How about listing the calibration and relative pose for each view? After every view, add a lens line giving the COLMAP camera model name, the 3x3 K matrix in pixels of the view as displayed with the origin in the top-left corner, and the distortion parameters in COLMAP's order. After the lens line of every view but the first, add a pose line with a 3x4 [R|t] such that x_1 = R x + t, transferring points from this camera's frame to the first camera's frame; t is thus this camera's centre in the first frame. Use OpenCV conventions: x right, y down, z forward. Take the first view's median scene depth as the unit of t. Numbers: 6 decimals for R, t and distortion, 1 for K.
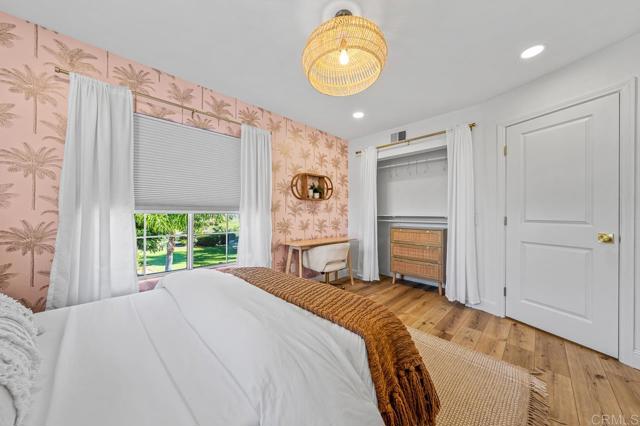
lens RADIAL K [[222.0, 0, 327.3], [0, 222.0, 220.2], [0, 0, 1]] dist [-0.000773, -0.000030]
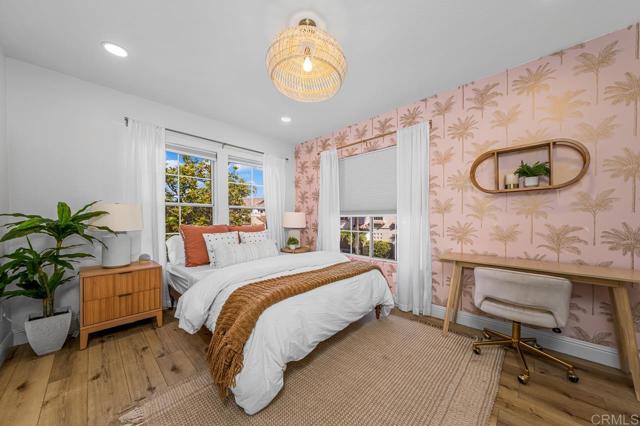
lens RADIAL K [[222.0, 0, 327.3], [0, 222.0, 220.2], [0, 0, 1]] dist [-0.000773, -0.000030]
pose [[0.023219, 0.004666, -0.999720, 0.570897], [-0.024044, 0.999702, 0.004108, -0.006358], [0.999441, 0.023942, 0.023325, 0.569204]]
